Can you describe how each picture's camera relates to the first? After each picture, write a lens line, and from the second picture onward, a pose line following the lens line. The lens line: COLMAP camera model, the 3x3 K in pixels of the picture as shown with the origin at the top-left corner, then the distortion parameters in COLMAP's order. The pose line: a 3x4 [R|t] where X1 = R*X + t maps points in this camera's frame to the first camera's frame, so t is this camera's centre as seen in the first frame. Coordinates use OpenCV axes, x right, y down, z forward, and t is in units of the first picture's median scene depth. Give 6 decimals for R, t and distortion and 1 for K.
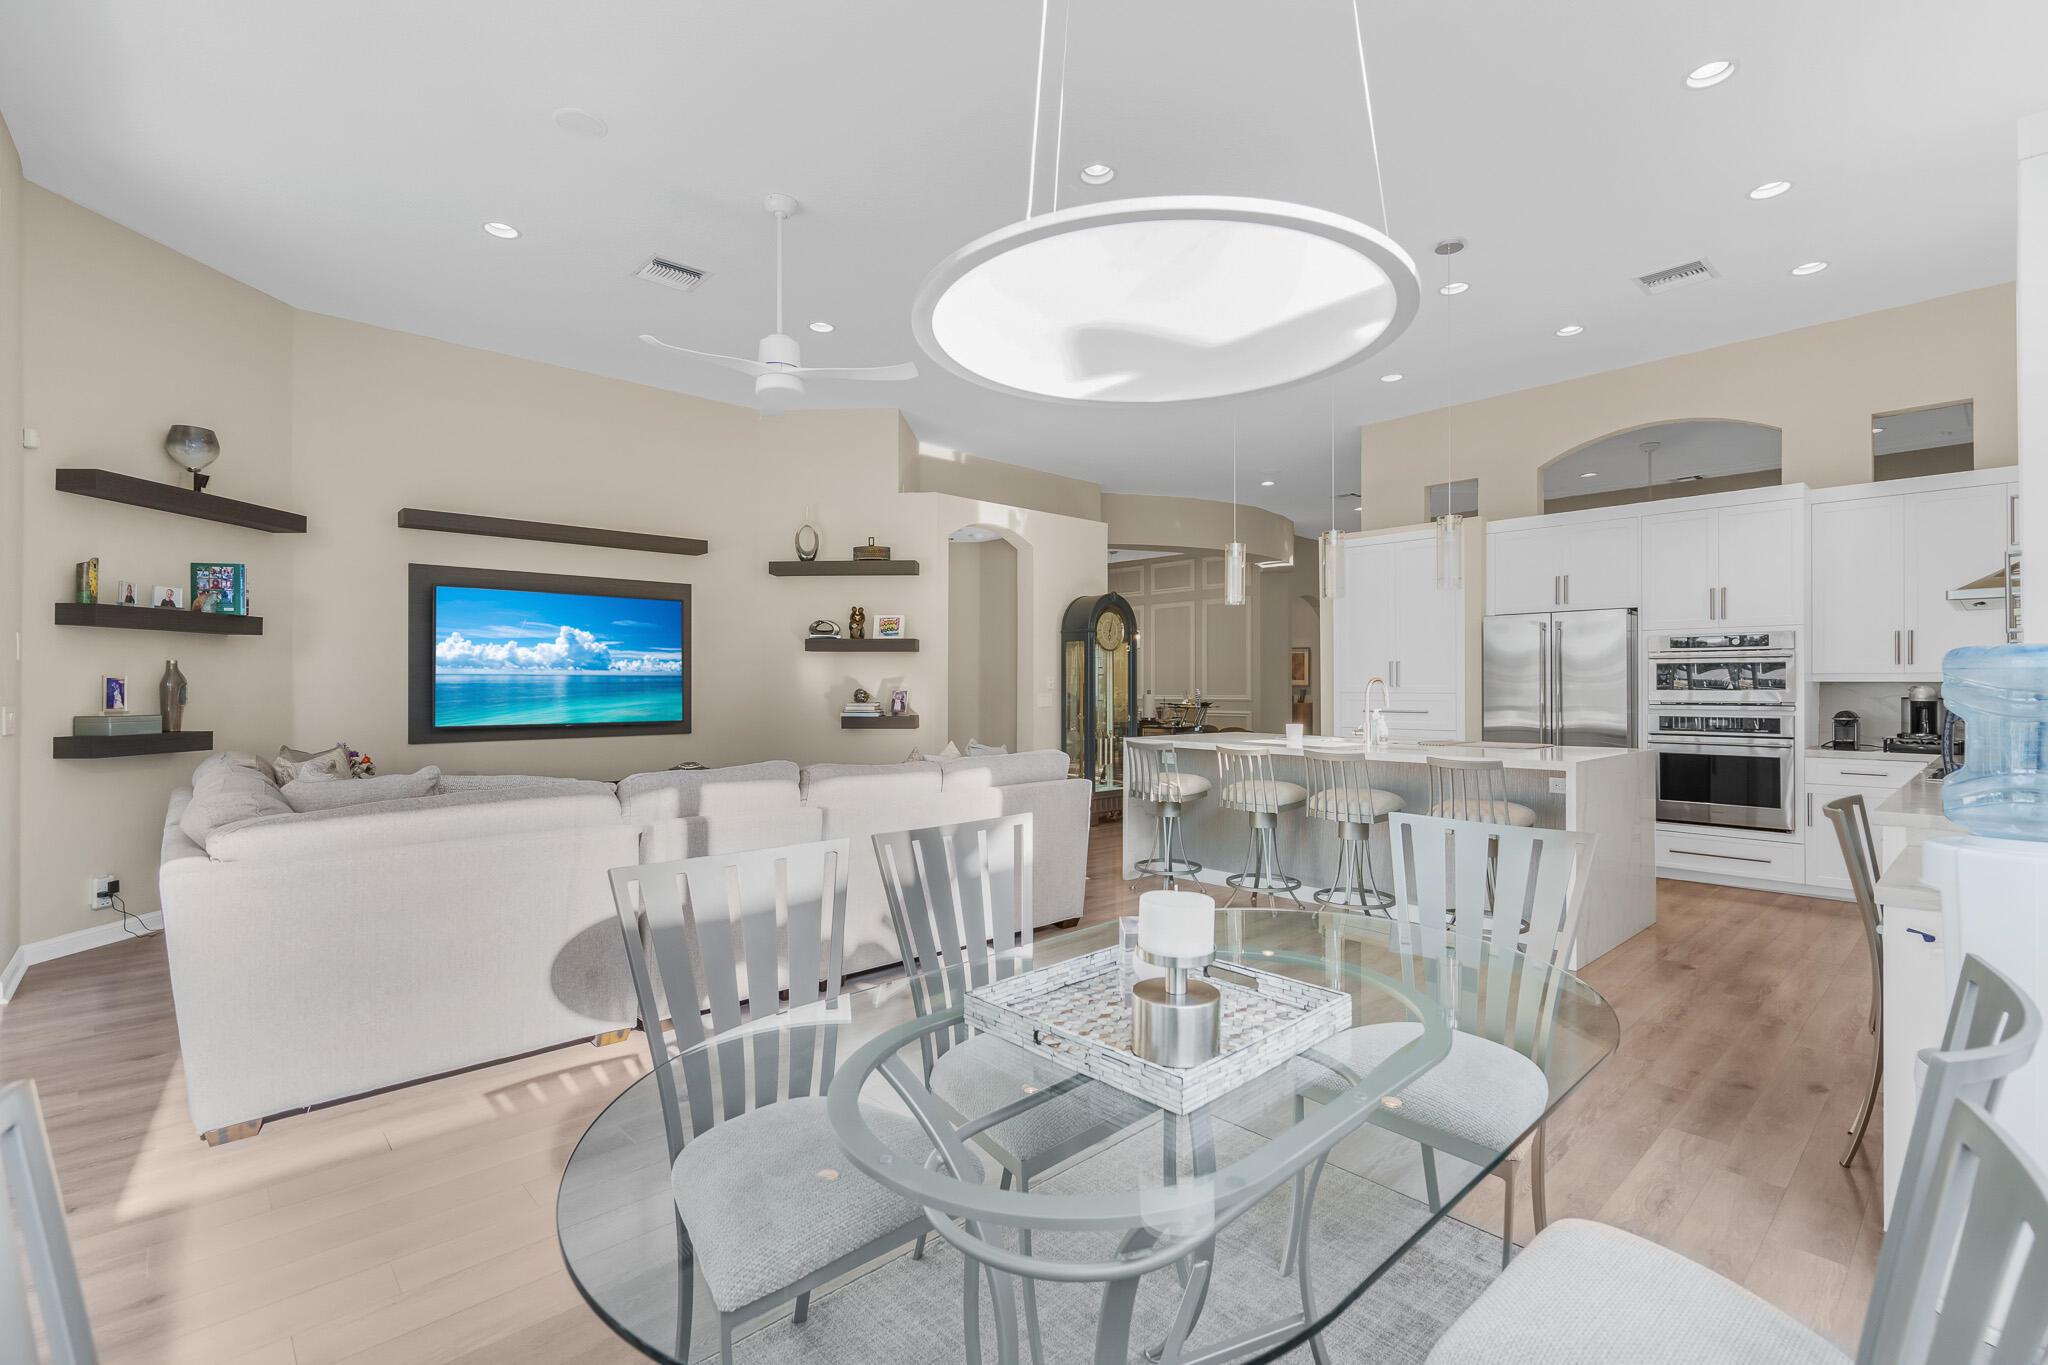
lens RADIAL K [[933.0, 0, 1020.9], [0, 933.0, 690.2], [0, 0, 1]] dist [-0.007171, 0.003192]
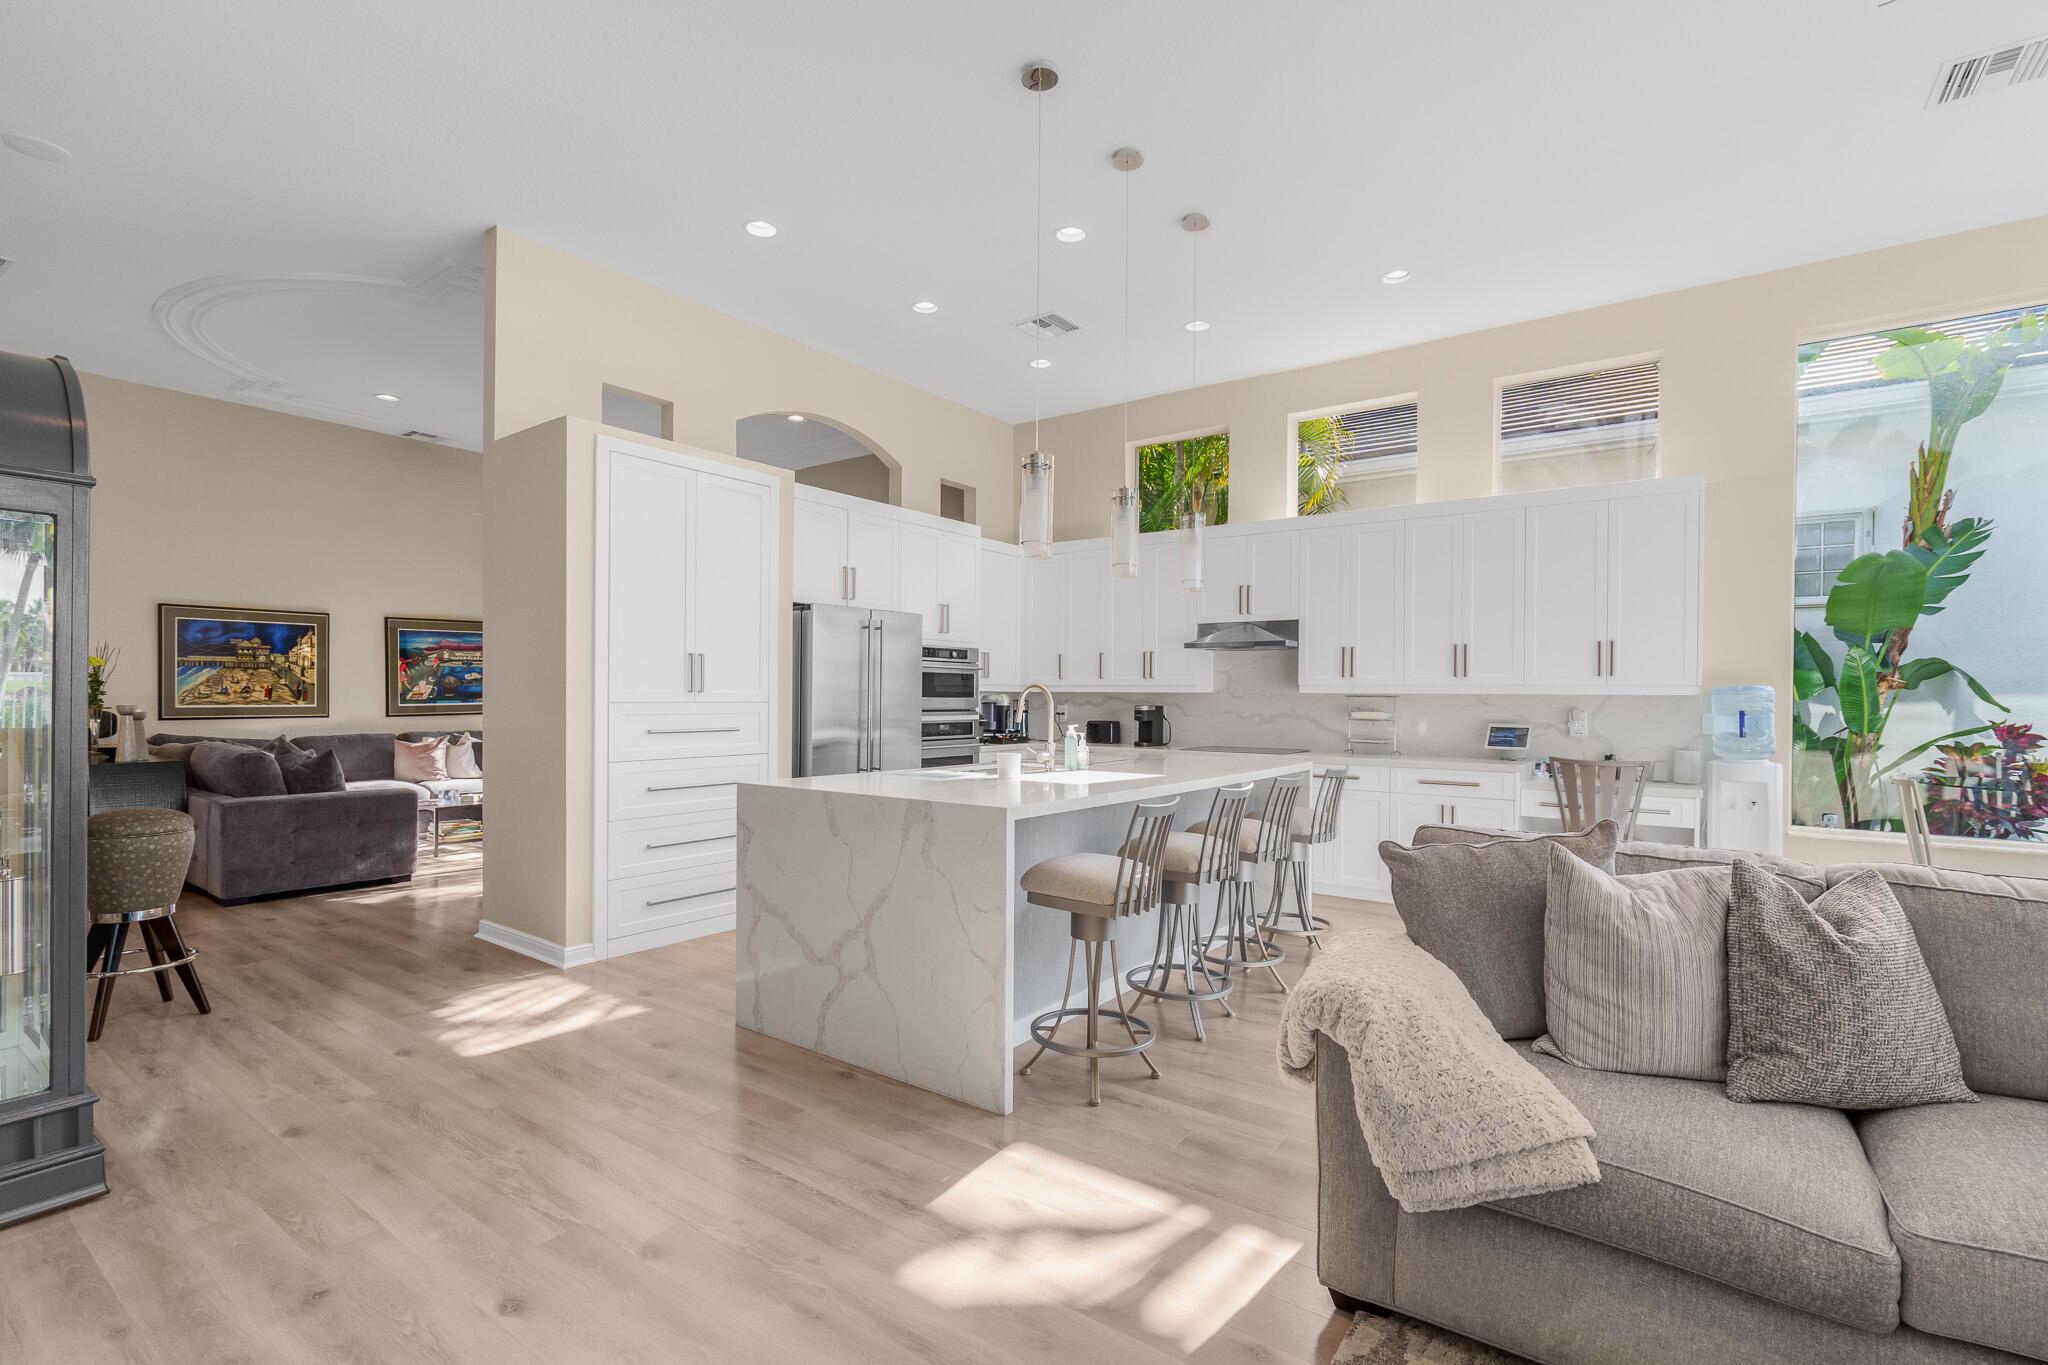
lens RADIAL K [[933.0, 0, 1004.3], [0, 933.0, 700.3], [0, 0, 1]] dist [-0.007171, 0.003192]
pose [[-0.192453, -0.007143, 0.981280, -0.301868], [-0.005571, 0.999965, 0.006187, -0.003727], [-0.981290, -0.004276, -0.192486, 1.015335]]
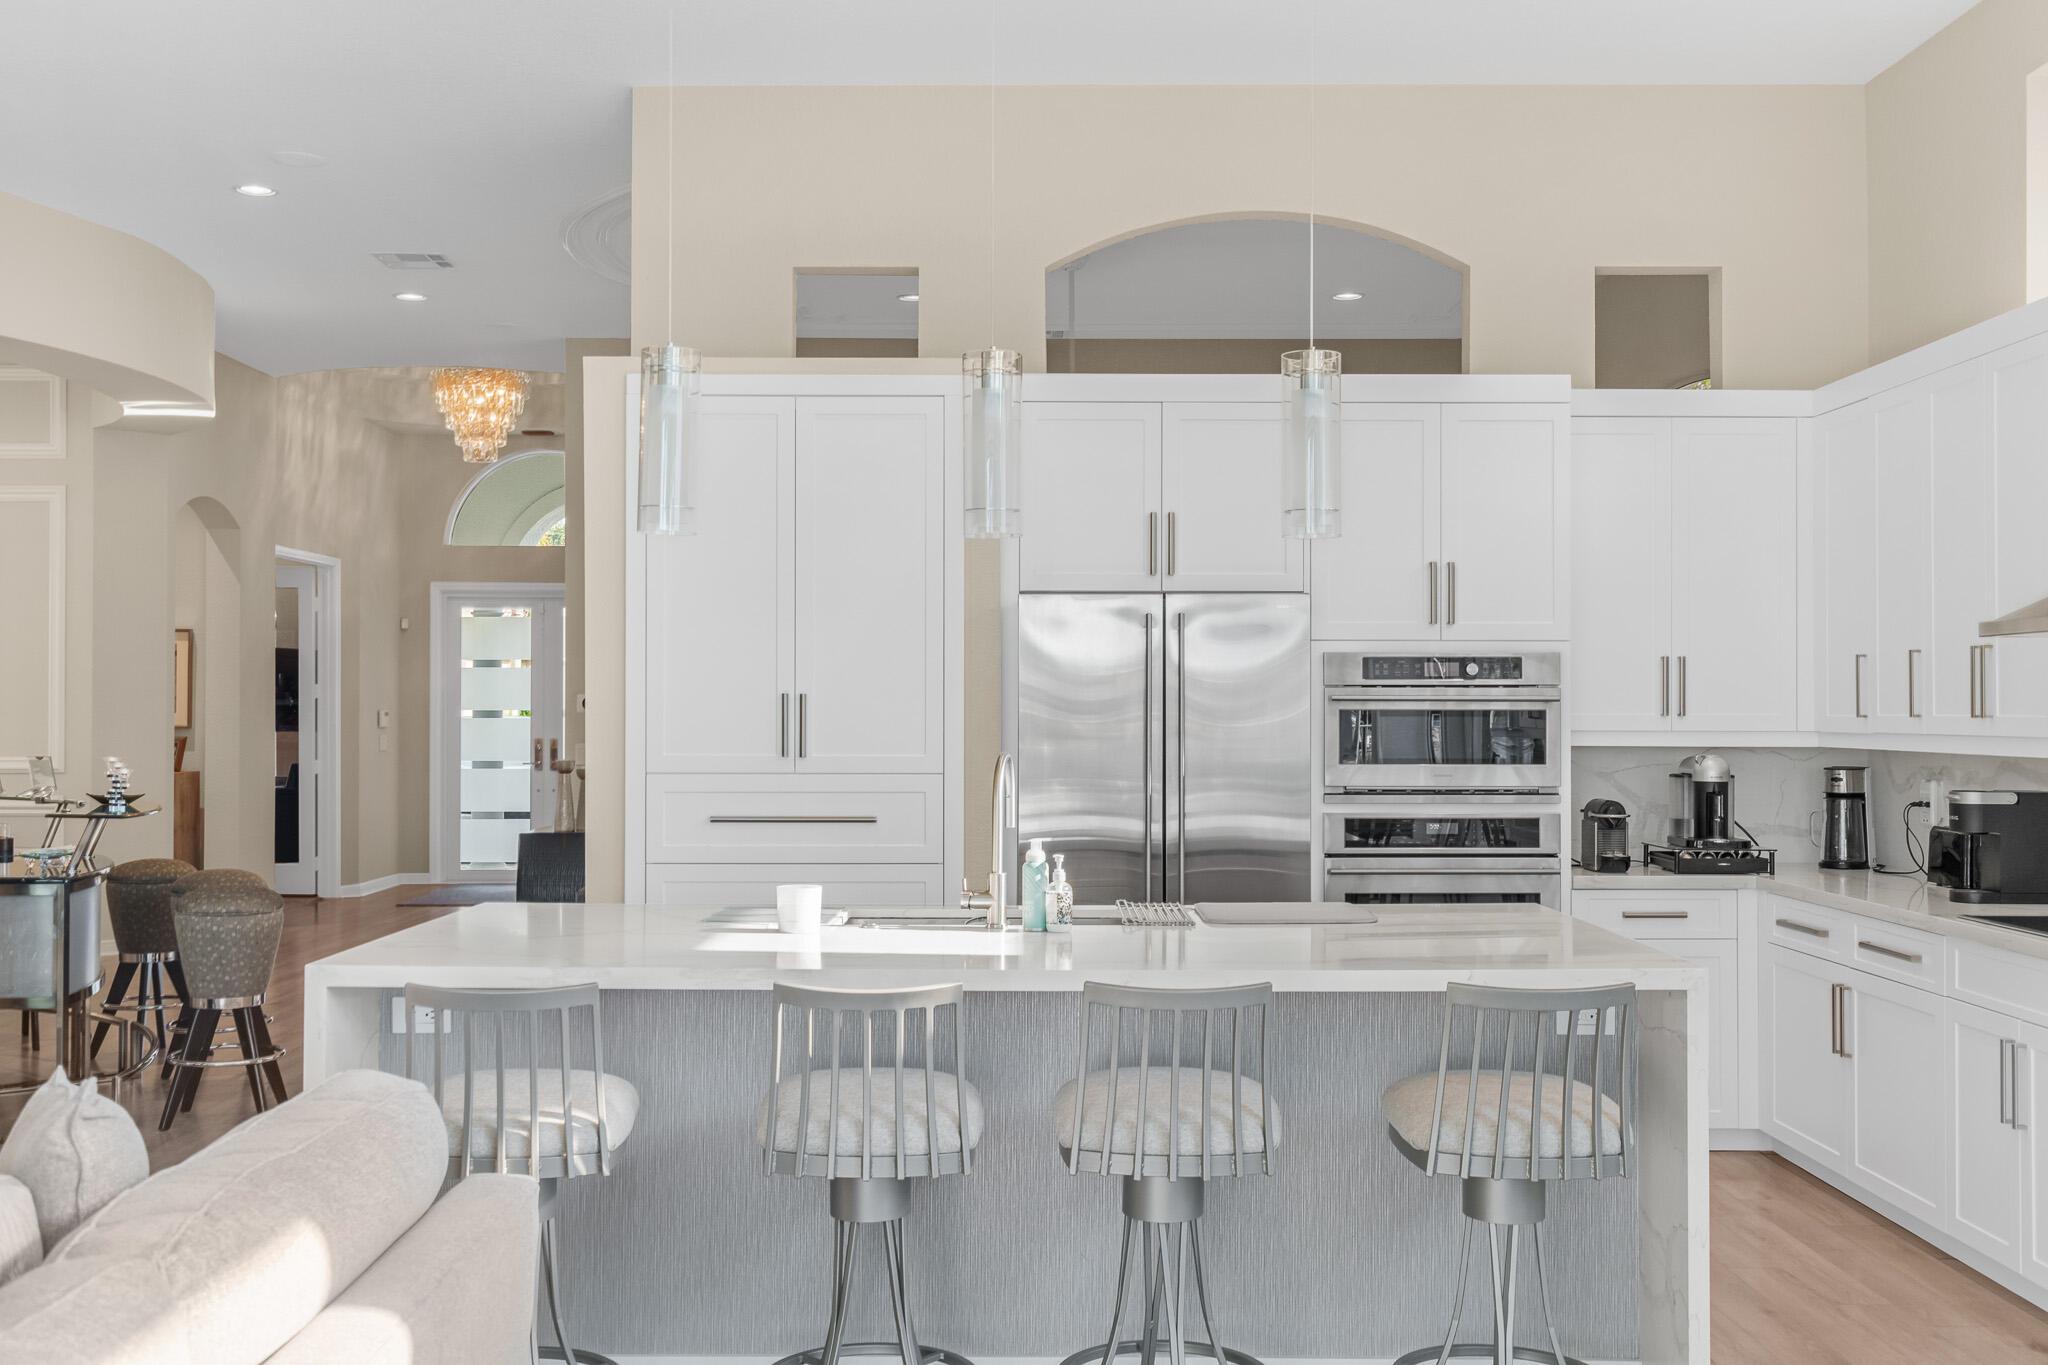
lens RADIAL K [[2059.0, 0, 998.3], [0, 2059.0, 683.0], [0, 0, 1]] dist [0.031802, 0.000000]
pose [[0.667793, 0.011059, 0.744265, -0.216154], [0.000127, 0.999888, -0.014971, -0.024314], [-0.744347, 0.010092, 0.667717, 0.383435]]
